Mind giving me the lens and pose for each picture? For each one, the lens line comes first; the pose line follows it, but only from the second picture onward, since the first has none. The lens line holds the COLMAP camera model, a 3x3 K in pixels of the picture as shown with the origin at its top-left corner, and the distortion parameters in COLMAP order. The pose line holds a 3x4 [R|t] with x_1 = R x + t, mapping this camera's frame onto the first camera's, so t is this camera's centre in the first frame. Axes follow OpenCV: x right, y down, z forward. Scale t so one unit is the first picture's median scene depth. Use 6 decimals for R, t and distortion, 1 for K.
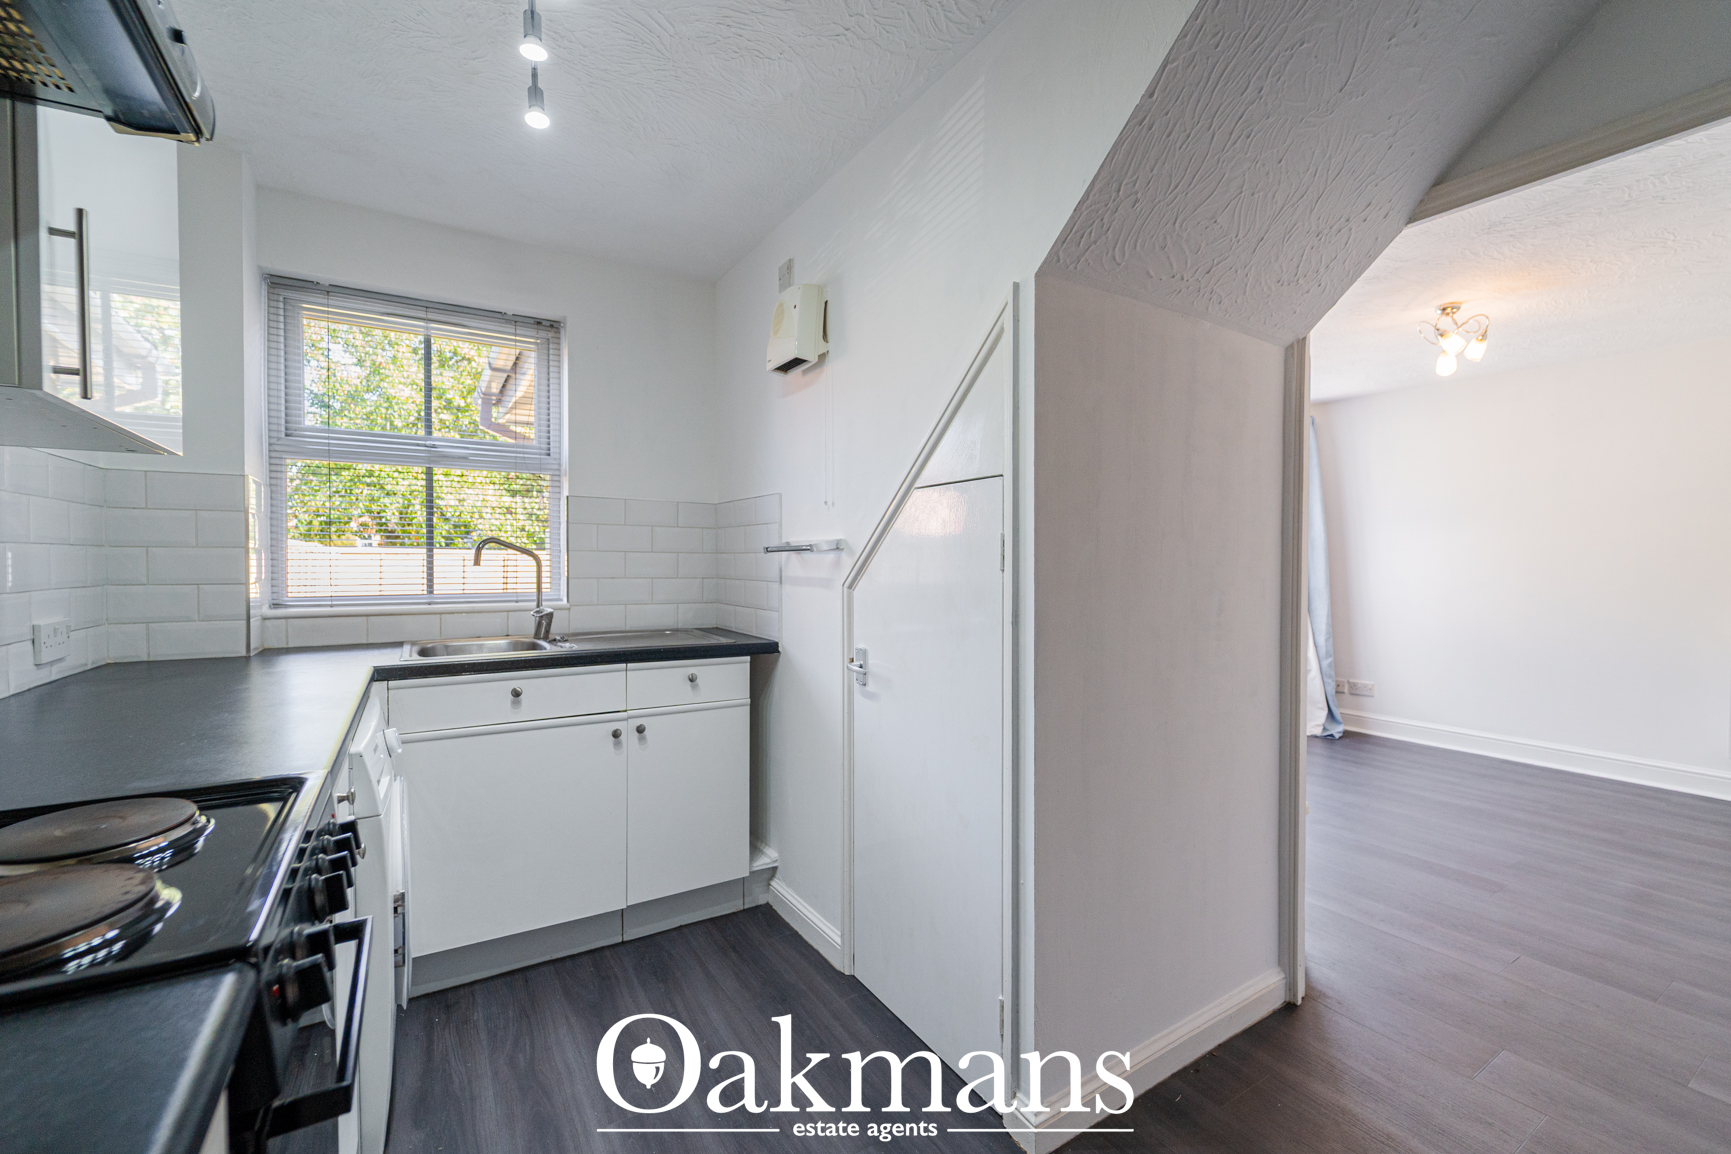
lens RADIAL K [[725.8, 0, 868.3], [0, 725.8, 568.9], [0, 0, 1]] dist [0.002441, 0.000060]
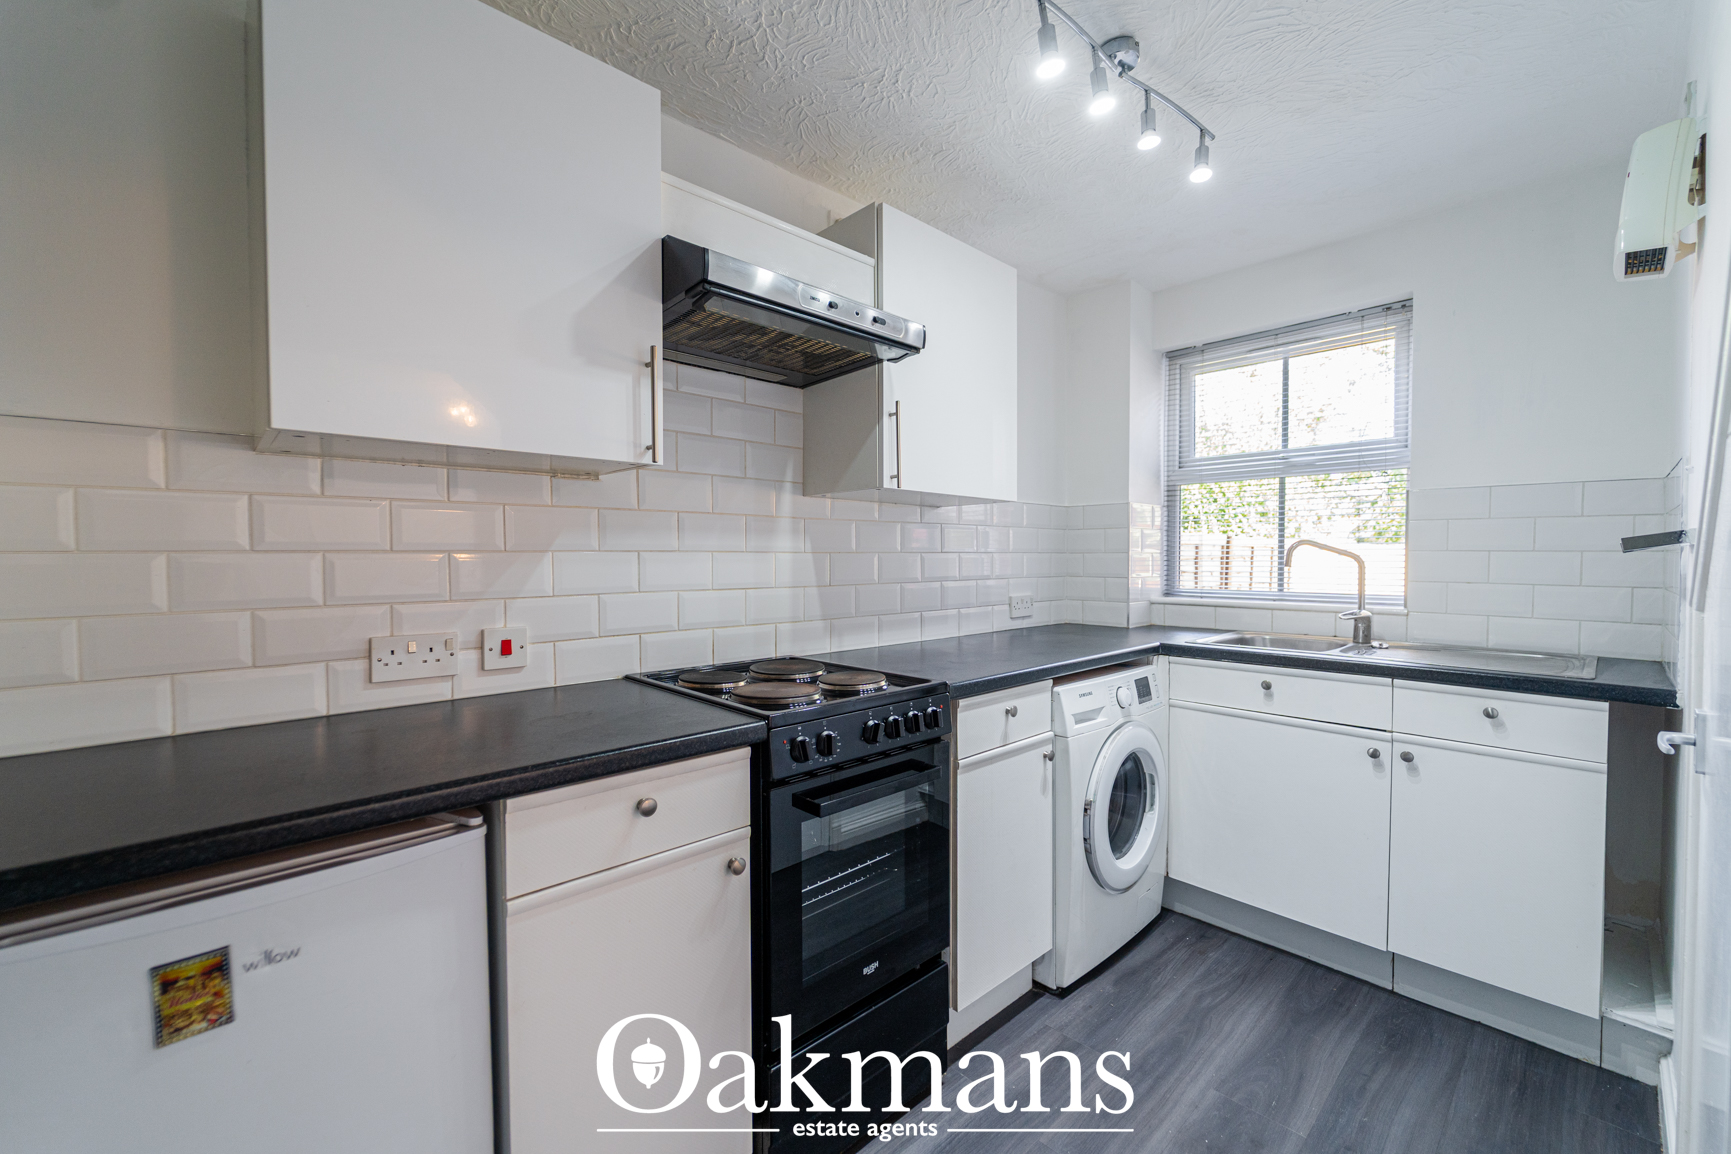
lens RADIAL K [[706.2, 0, 871.2], [0, 706.2, 569.7], [0, 0, 1]] dist [0.000782, -0.000101]
pose [[0.195830, 0.014029, -0.980537, 0.394419], [-0.010251, 0.999872, 0.012259, -0.006813], [0.980584, 0.007651, 0.195949, 0.209314]]
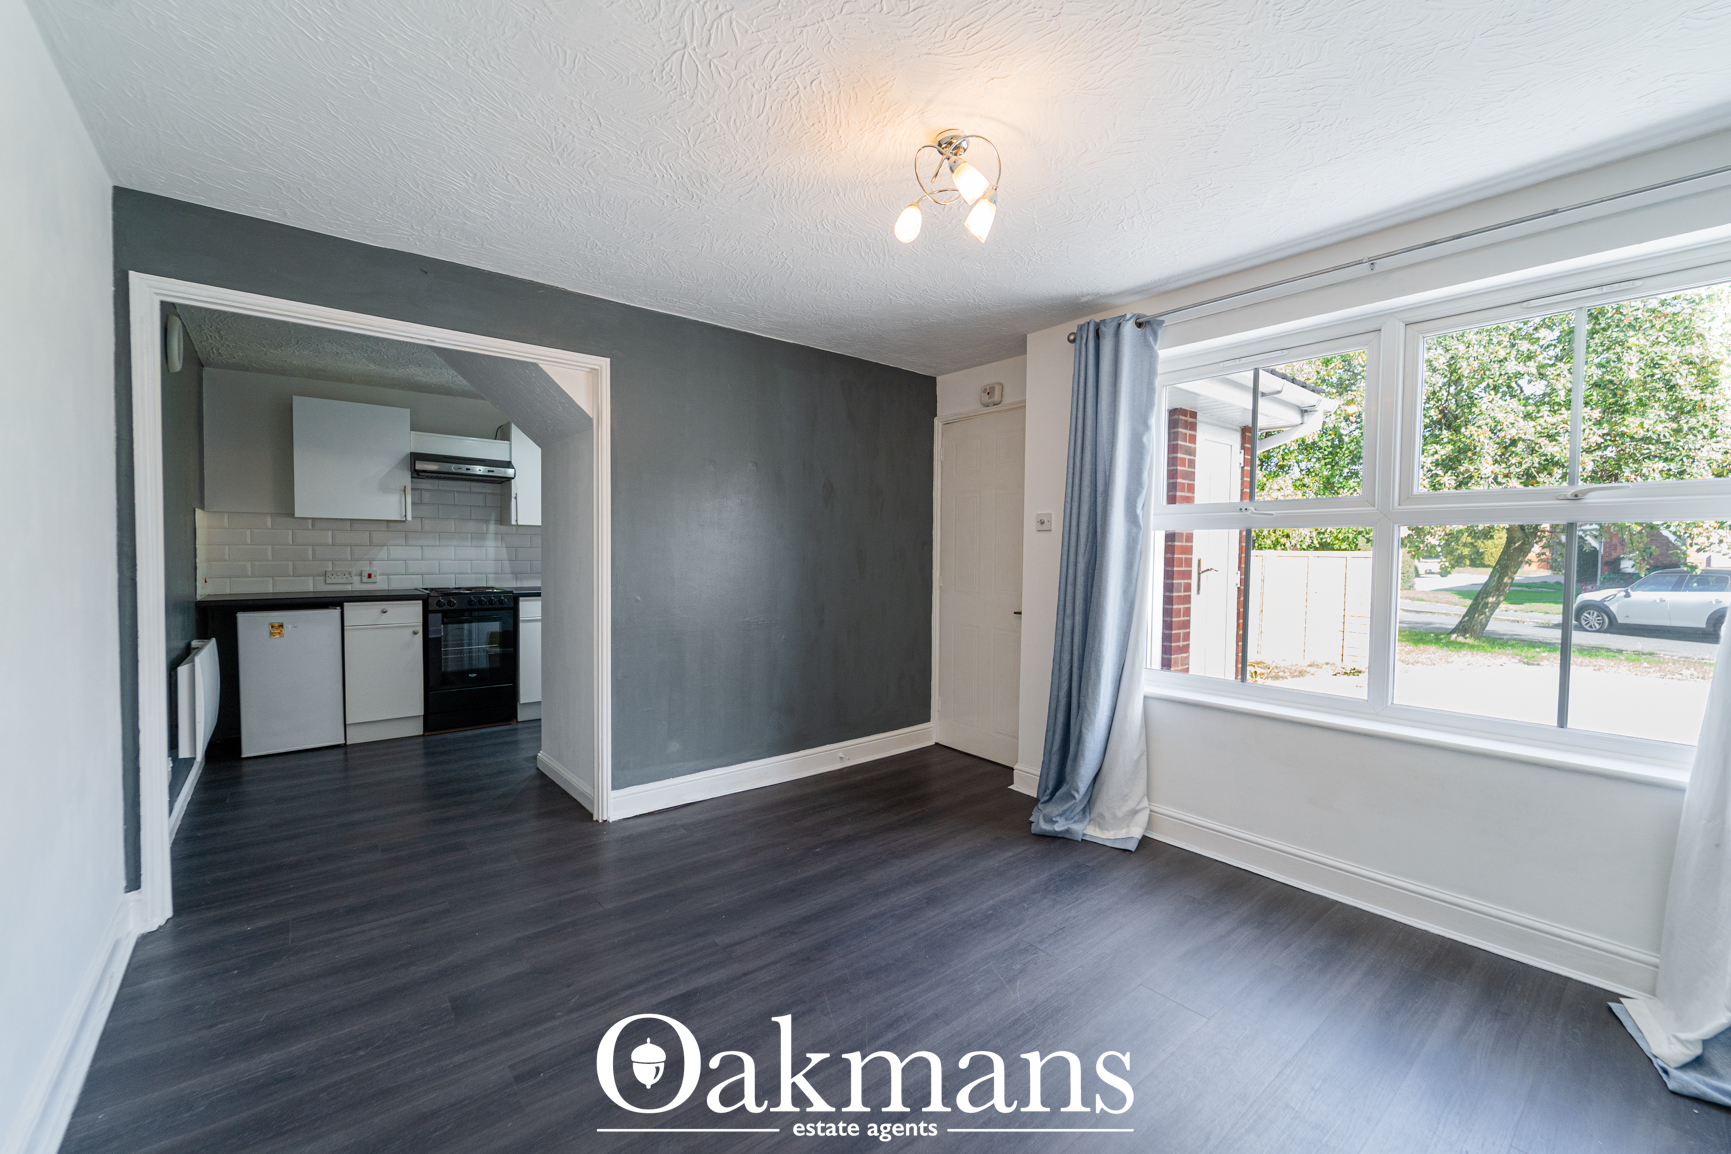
lens RADIAL K [[711.6, 0, 872.1], [0, 711.6, 568.5], [0, 0, 1]] dist [-0.000649, -0.000120]
pose [[0.129083, 0.019015, -0.991451, 2.085998], [-0.022427, 0.999616, 0.016251, -0.012513], [0.991380, 0.020138, 0.129460, 1.284511]]
